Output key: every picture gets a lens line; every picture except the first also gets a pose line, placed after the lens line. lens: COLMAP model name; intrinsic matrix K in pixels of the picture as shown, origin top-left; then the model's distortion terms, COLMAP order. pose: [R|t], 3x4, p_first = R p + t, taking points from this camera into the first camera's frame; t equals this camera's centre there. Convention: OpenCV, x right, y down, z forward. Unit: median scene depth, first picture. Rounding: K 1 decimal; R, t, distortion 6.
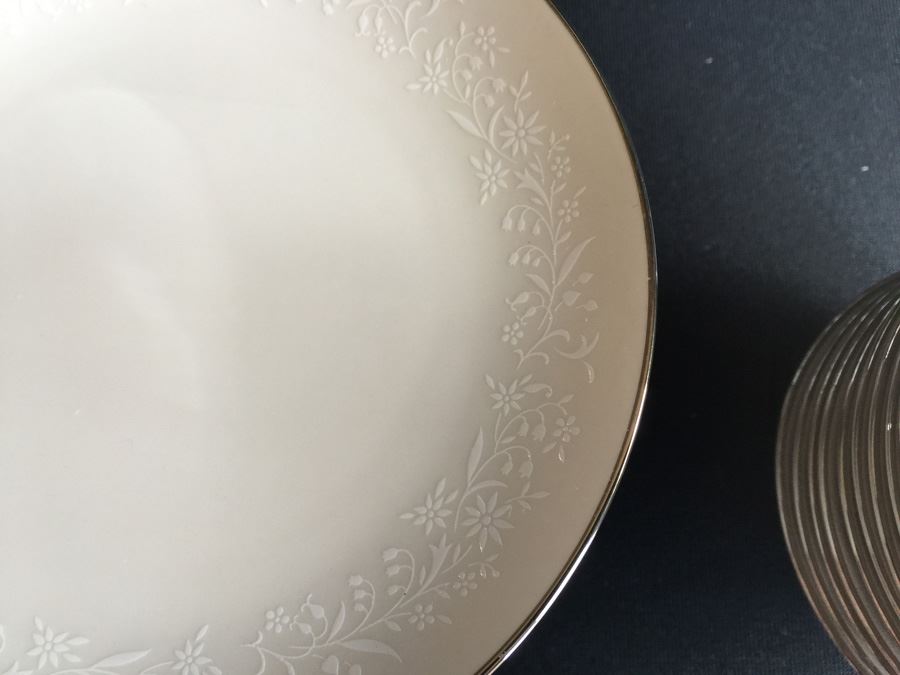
lens RADIAL K [[765.9, 0, 450.0], [0, 765.9, 337.5], [0, 0, 1]] dist [0.001127, 0.000099]
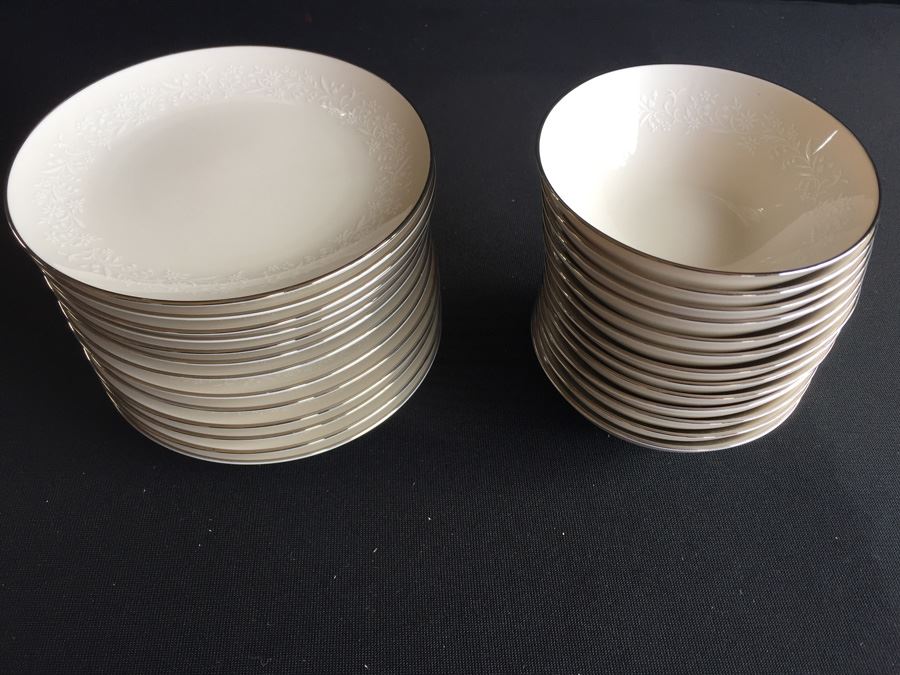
lens RADIAL K [[767.8, 0, 450.0], [0, 767.8, 337.5], [0, 0, 1]] dist [-0.000740, 0.000339]
pose [[0.998234, 0.007190, 0.058963, 0.157923], [0.020464, 0.890250, -0.455012, 1.441320], [-0.055763, 0.455415, 0.888531, -0.896116]]
